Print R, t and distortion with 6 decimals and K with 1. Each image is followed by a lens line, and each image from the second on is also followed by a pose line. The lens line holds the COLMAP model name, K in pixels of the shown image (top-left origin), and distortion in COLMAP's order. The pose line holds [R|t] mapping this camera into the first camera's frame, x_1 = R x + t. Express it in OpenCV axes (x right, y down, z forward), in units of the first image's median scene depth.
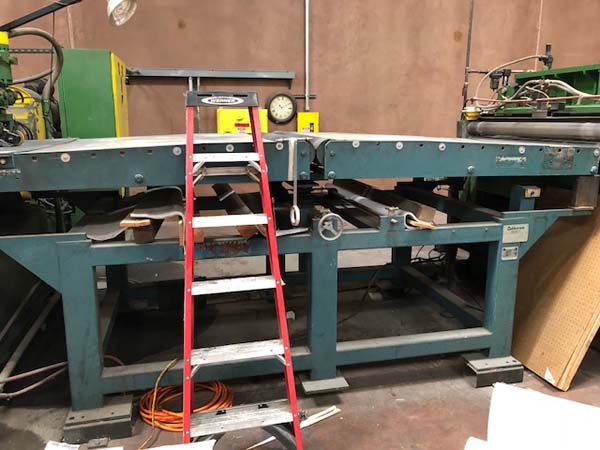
lens RADIAL K [[493.1, 0, 295.9], [0, 493.1, 223.1], [0, 0, 1]] dist [0.029497, -0.011382]
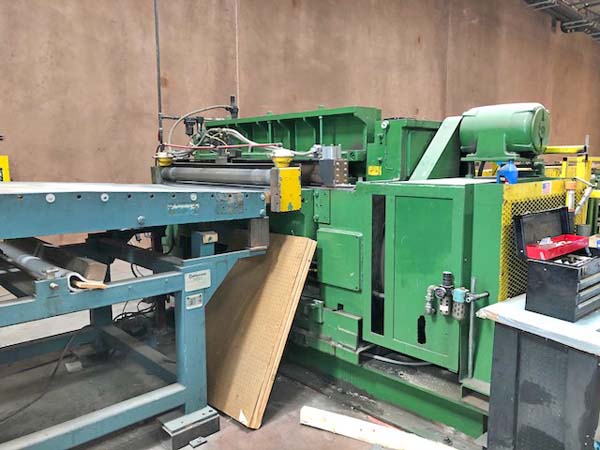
lens RADIAL K [[493.1, 0, 301.9], [0, 493.1, 225.7], [0, 0, 1]] dist [0.029497, -0.011382]
pose [[0.869726, -0.071402, 0.488343, 0.129424], [0.108874, 0.992860, -0.048734, -0.014579], [-0.481377, 0.095553, 0.871290, 0.026882]]
